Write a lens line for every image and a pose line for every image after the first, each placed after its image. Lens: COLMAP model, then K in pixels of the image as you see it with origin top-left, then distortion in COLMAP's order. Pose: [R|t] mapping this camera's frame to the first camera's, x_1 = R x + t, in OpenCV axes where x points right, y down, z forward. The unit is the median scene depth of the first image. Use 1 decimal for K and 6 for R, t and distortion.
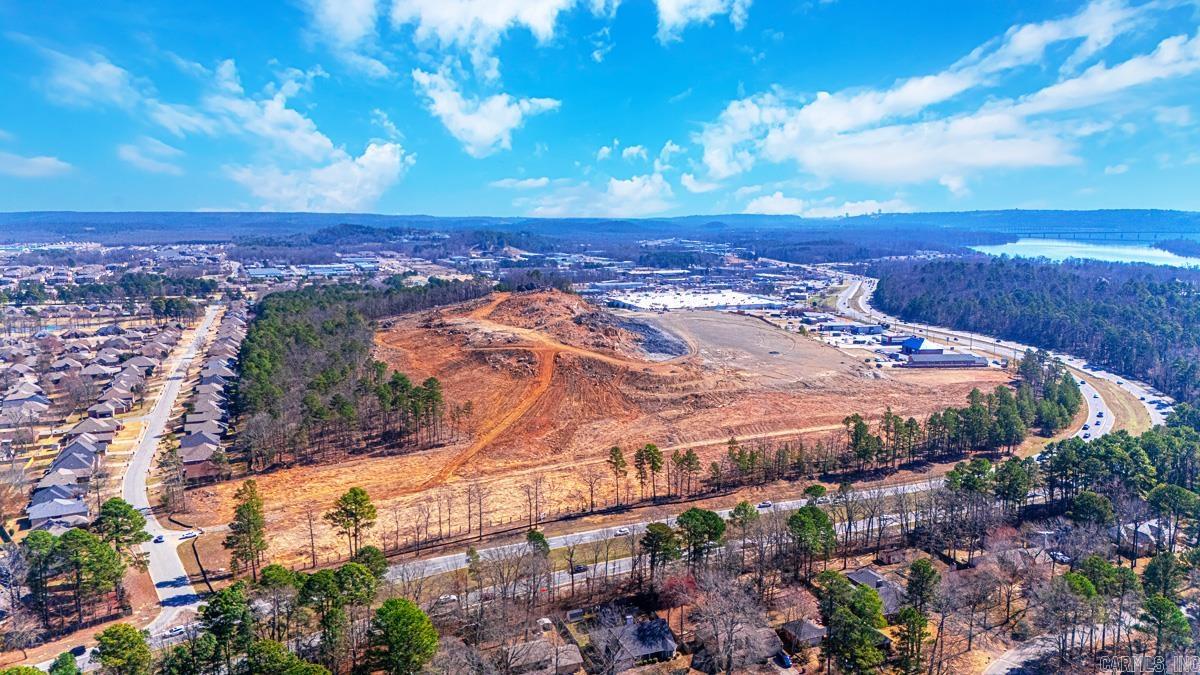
lens RADIAL K [[877.2, 0, 597.3], [0, 877.2, 334.4], [0, 0, 1]] dist [0.096226, -0.107785]
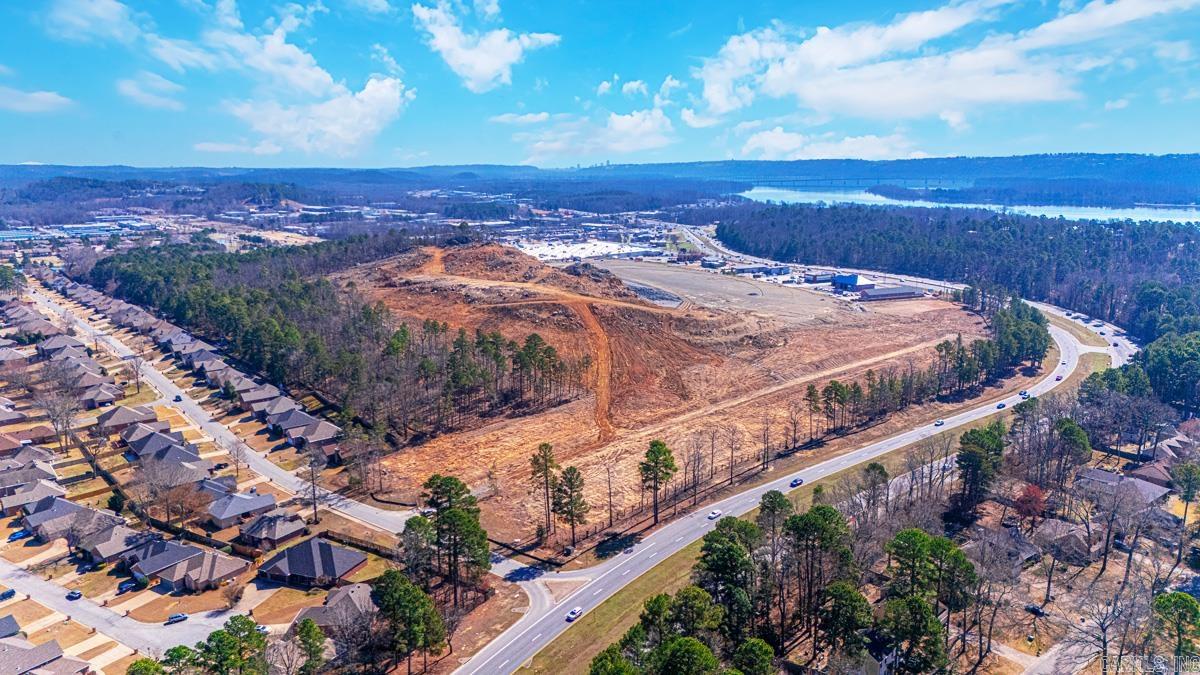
lens RADIAL K [[877.2, 0, 598.7], [0, 877.2, 330.6], [0, 0, 1]] dist [0.096226, -0.107785]
pose [[0.953515, -0.061541, 0.294994, -0.318818], [0.046676, 0.997272, 0.057177, -0.005255], [-0.297708, -0.040750, 0.953787, 0.043770]]
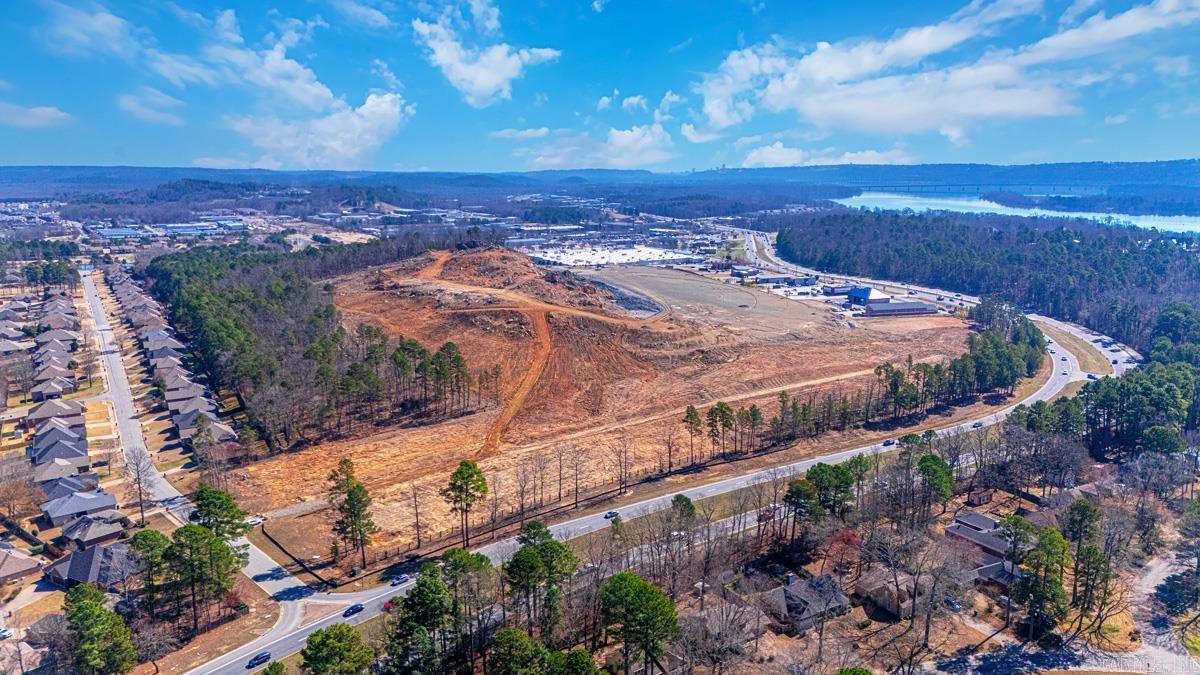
lens RADIAL K [[877.2, 0, 598.3], [0, 877.2, 334.2], [0, 0, 1]] dist [0.096226, -0.107785]
pose [[0.985272, -0.033116, 0.167757, -0.148036], [0.024721, 0.998347, 0.051887, -0.004004], [-0.169198, -0.046976, 0.984462, 0.028425]]
